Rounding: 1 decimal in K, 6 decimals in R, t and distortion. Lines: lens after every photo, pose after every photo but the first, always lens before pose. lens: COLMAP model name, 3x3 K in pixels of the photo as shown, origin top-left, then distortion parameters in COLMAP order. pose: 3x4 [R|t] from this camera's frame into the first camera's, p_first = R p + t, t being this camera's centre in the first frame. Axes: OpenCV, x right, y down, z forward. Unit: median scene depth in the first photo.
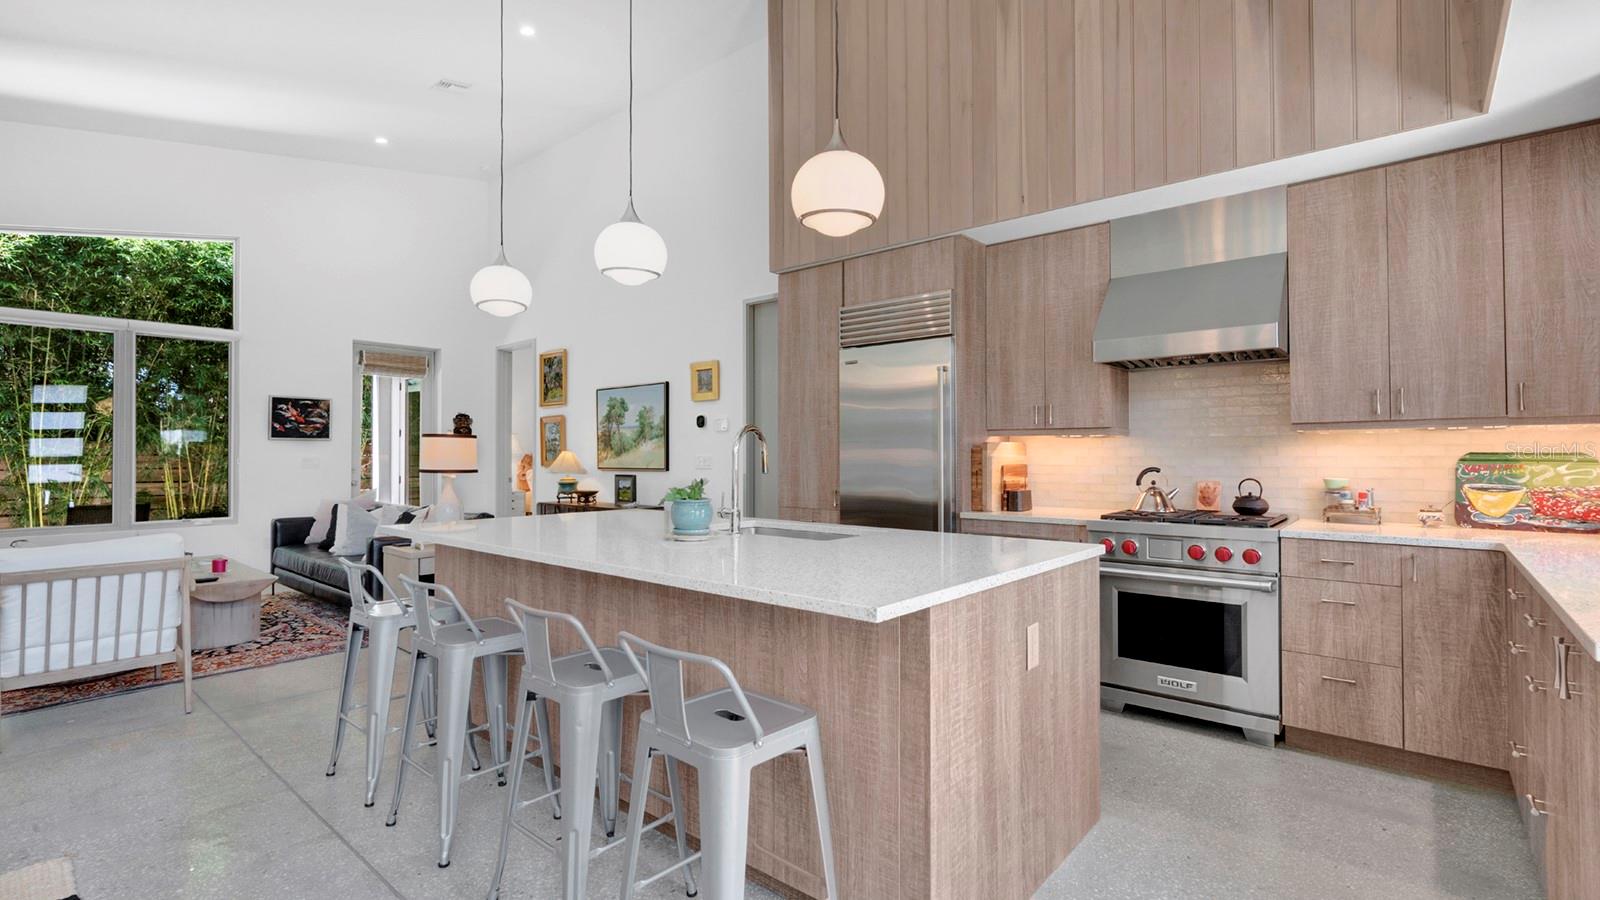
lens RADIAL K [[728.0, 0, 792.6], [0, 728.0, 447.5], [0, 0, 1]] dist [0.000854, 0.000696]
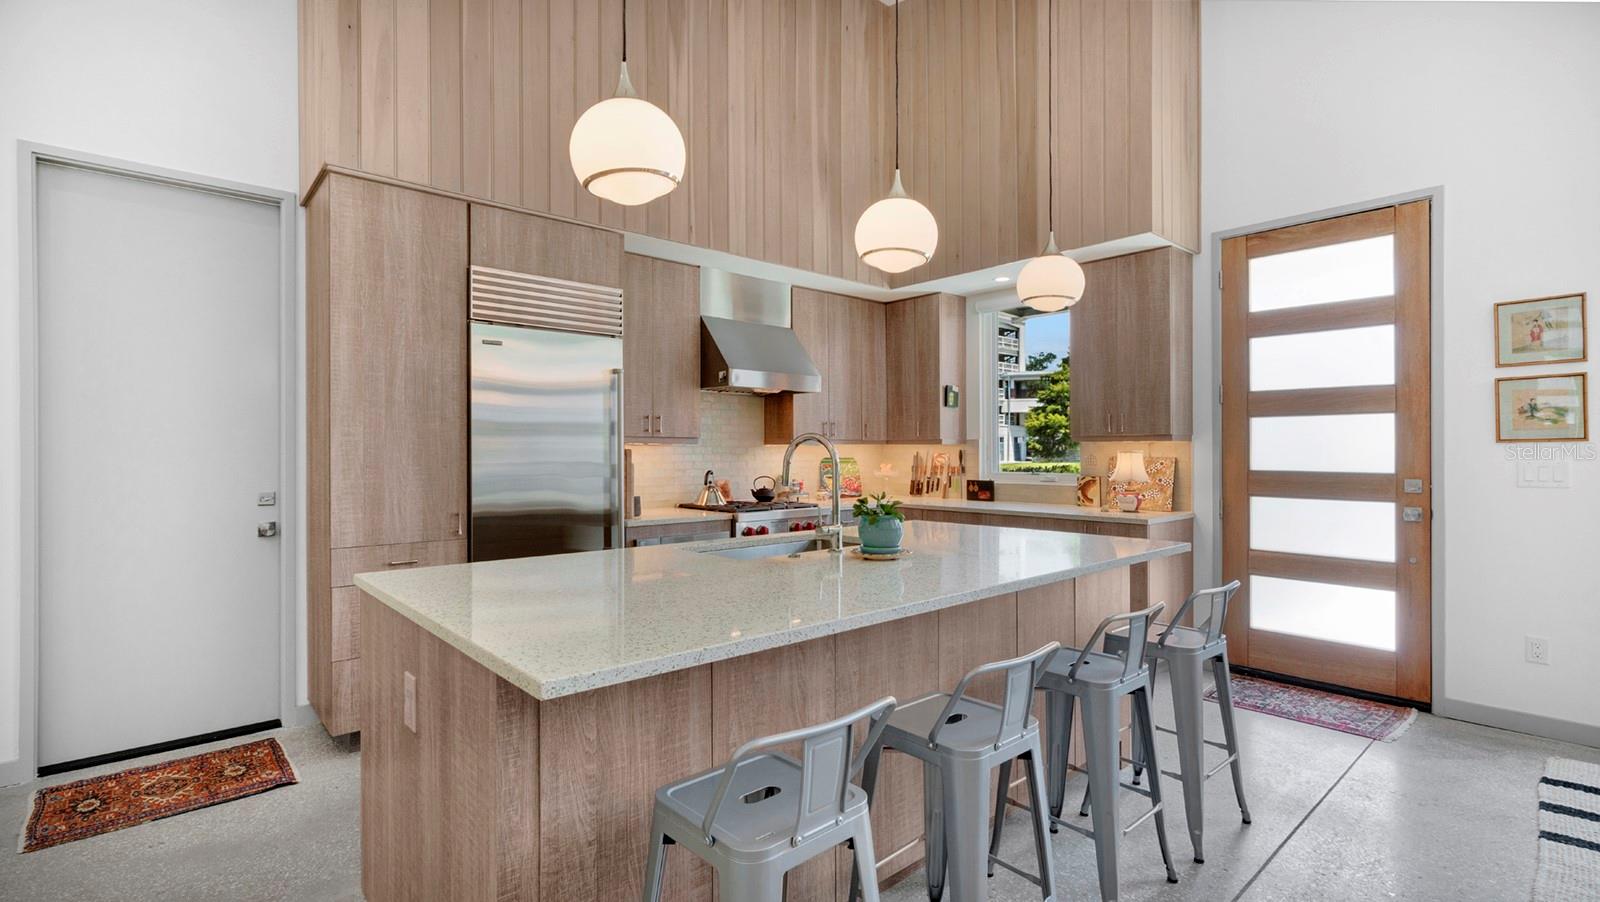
lens RADIAL K [[735.4, 0, 794.5], [0, 735.4, 452.0], [0, 0, 1]] dist [-0.001184, -0.000282]
pose [[0.135022, 0.002248, 0.990840, -0.381433], [-0.008216, 0.999966, -0.001149, -0.002239], [-0.990808, -0.007986, 0.135036, 0.345100]]
